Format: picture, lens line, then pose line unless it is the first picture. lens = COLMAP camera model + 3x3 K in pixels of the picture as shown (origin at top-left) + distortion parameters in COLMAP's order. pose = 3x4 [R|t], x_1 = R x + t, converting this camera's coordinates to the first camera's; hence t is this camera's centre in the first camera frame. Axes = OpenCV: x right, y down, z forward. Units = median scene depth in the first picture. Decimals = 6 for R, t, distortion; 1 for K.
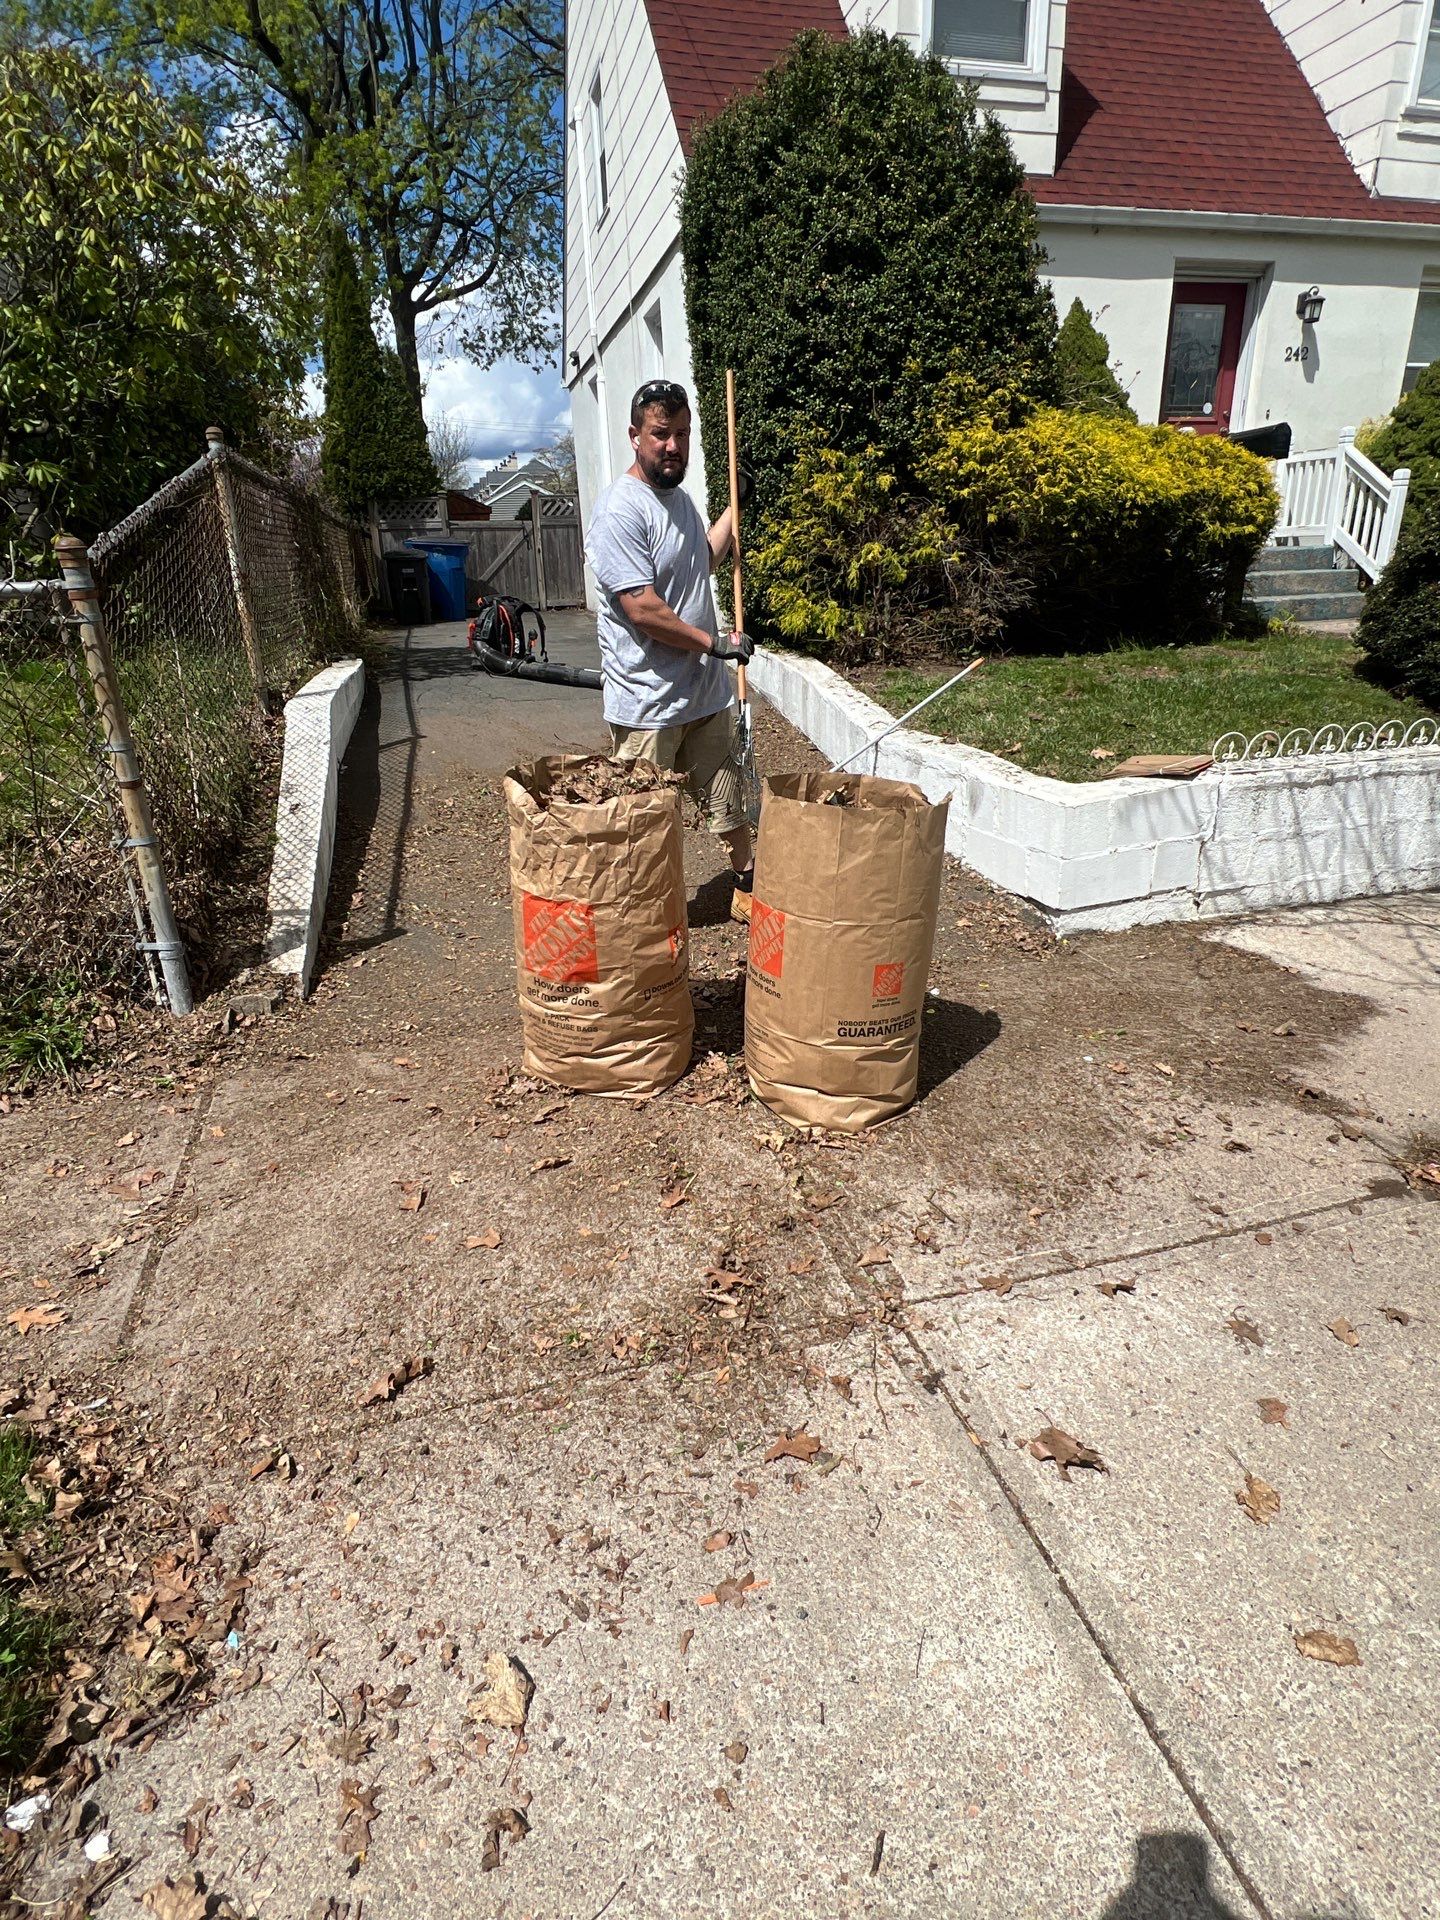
lens RADIAL K [[997.2, 0, 723.9], [0, 997.2, 954.8], [0, 0, 1]] dist [-0.007905, 0.002733]
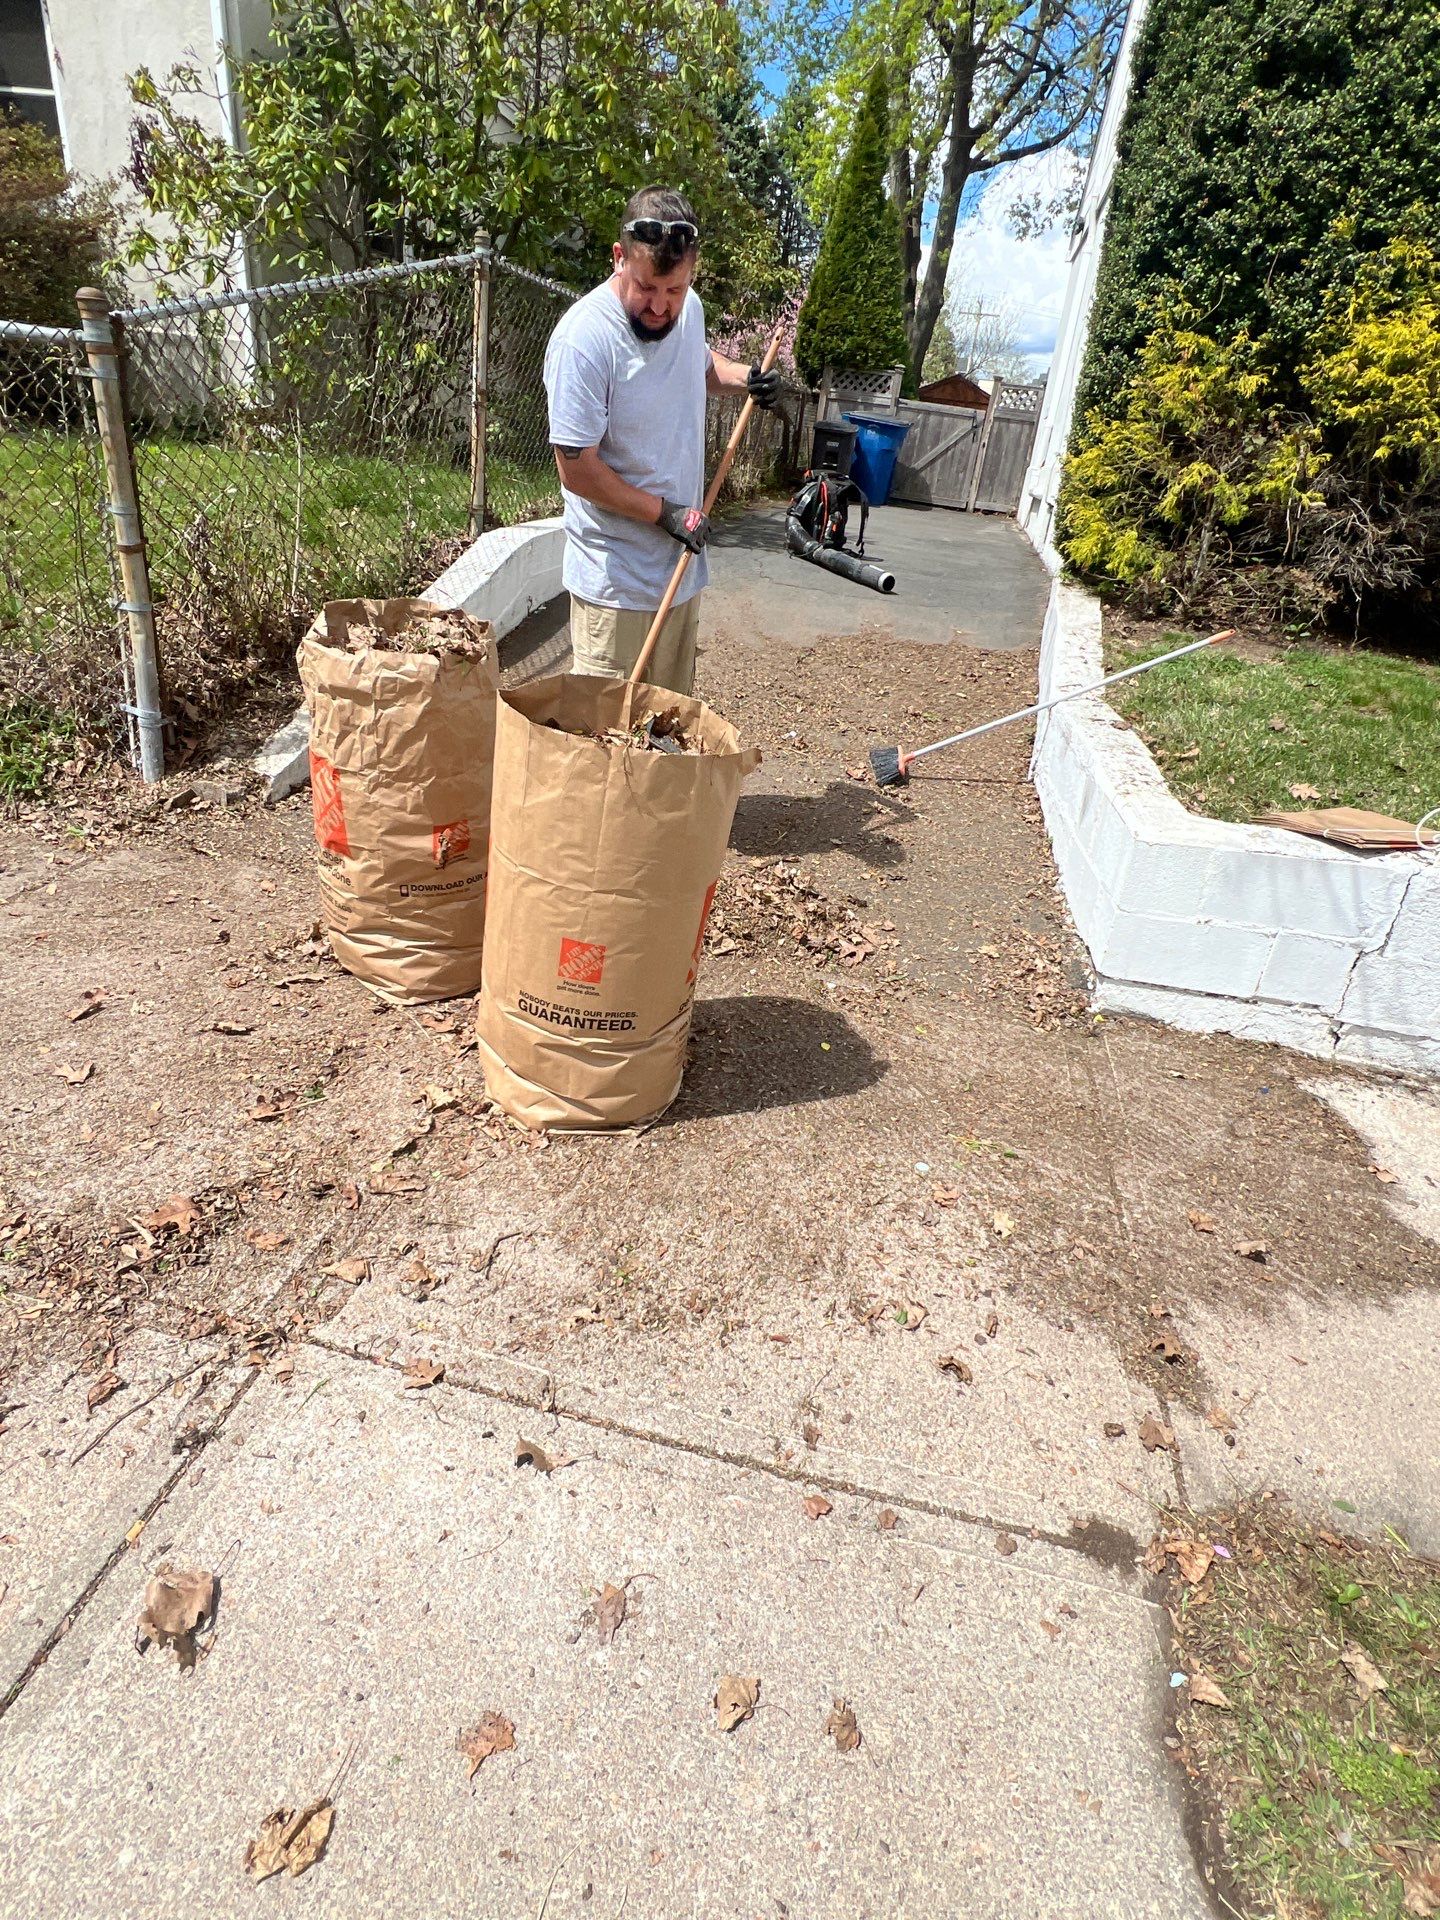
lens RADIAL K [[997.2, 0, 723.9], [0, 997.2, 954.8], [0, 0, 1]] dist [-0.007905, 0.002733]
pose [[0.874298, 0.328159, -0.357652, 0.338892], [-0.297014, 0.944476, 0.140525, -0.076495], [0.383908, -0.016633, 0.923221, 0.207443]]
